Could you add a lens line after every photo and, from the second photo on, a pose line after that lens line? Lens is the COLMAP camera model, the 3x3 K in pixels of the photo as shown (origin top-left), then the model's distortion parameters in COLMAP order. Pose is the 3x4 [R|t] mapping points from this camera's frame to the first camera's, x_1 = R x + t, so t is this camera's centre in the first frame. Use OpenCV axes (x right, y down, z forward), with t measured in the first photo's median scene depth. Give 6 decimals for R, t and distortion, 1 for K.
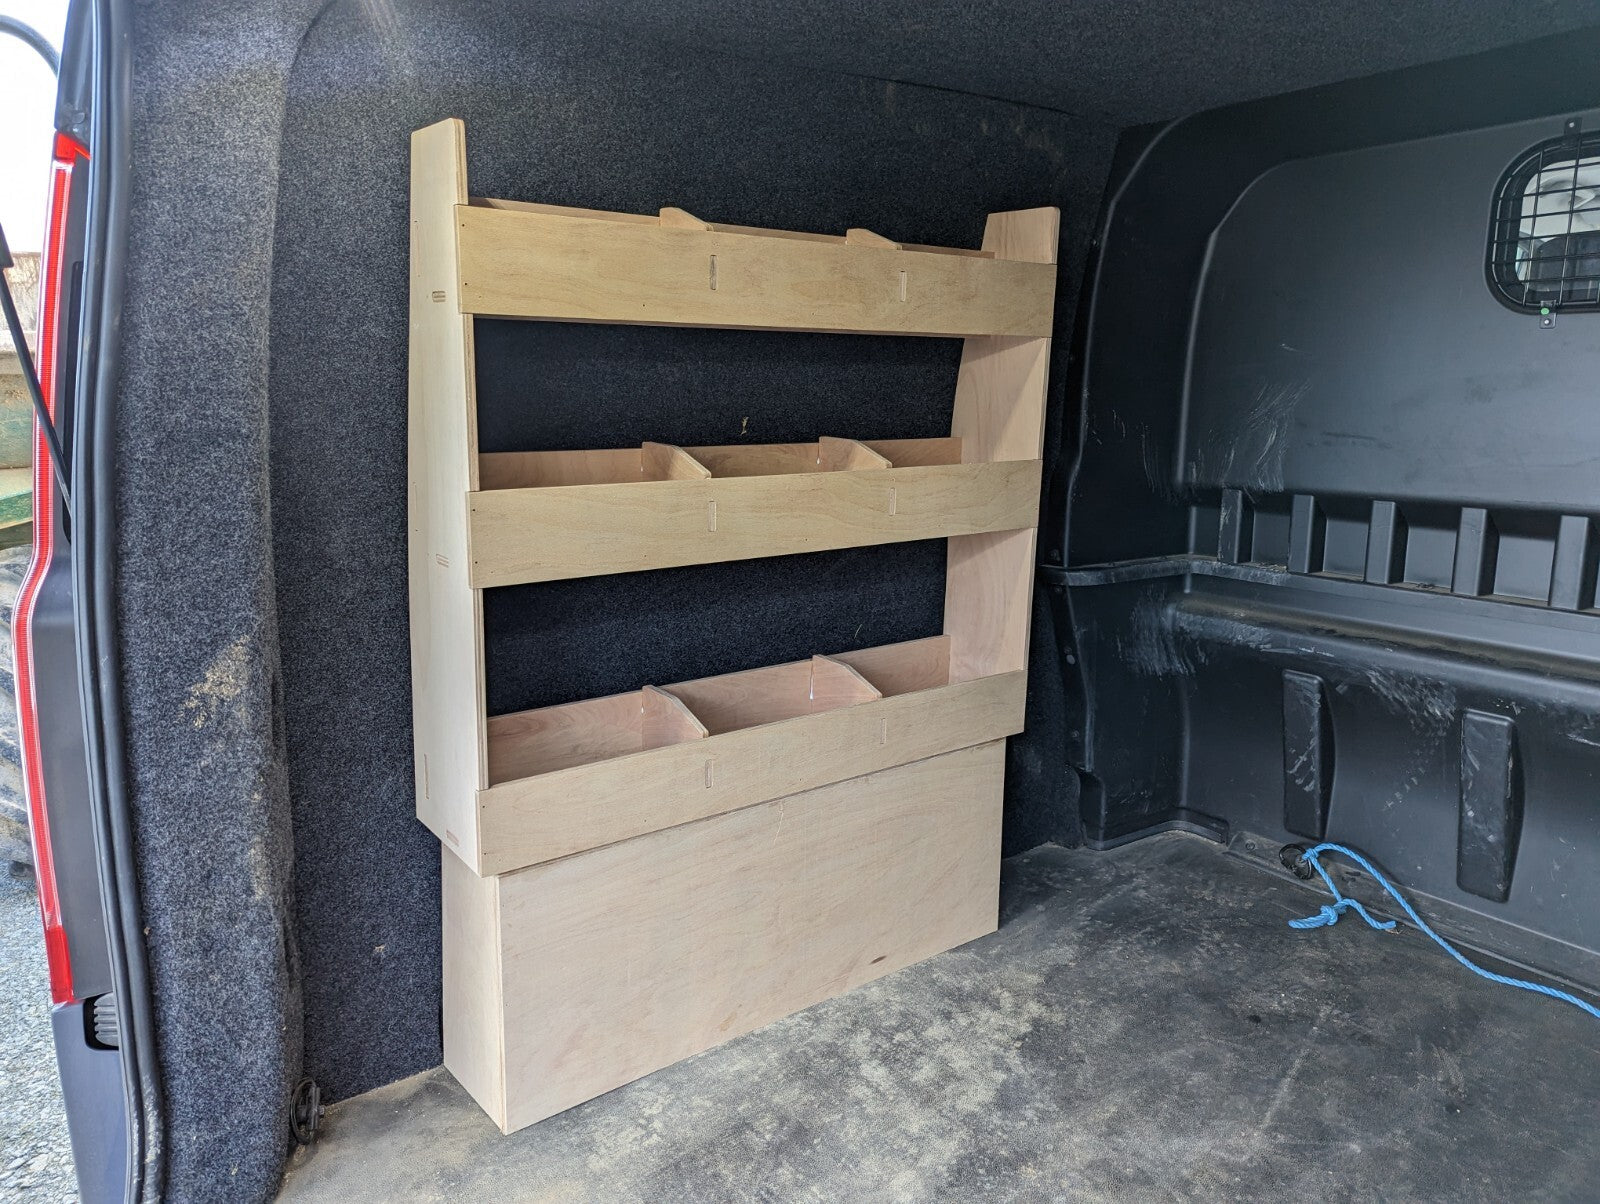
lens RADIAL K [[1165.6, 0, 800.0], [0, 1165.6, 602.0], [0, 0, 1]] dist [0.062729, -0.058843]
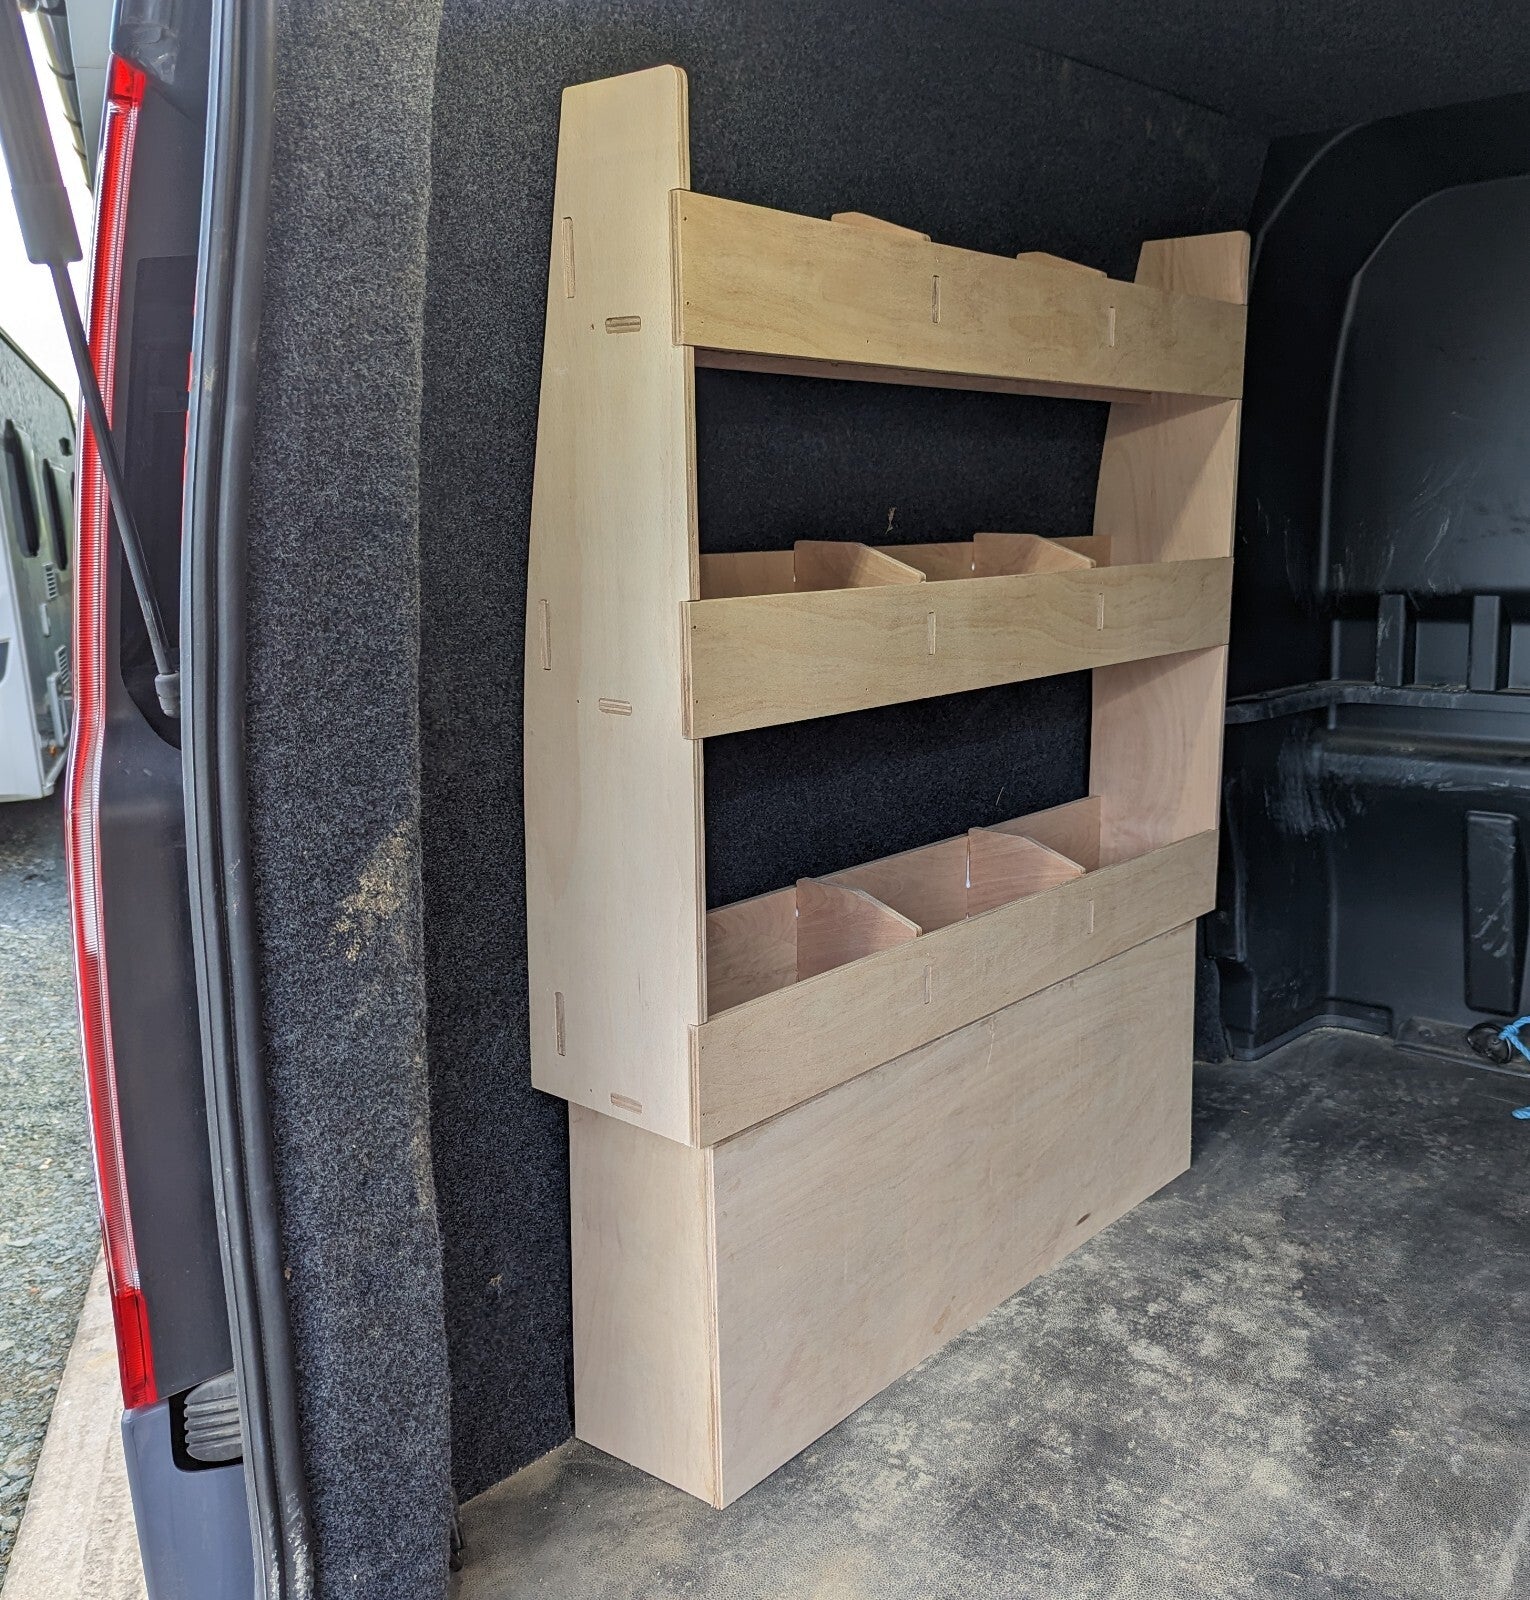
lens RADIAL K [[1584.8, 0, 765.1], [0, 1584.8, 840.8], [0, 0, 1]] dist [0.048857, -0.022267]
pose [[0.966352, -0.072756, 0.246720, -0.423295], [0.072294, 0.997323, 0.010945, 0.038036], [-0.246856, 0.007260, 0.969025, 0.051945]]
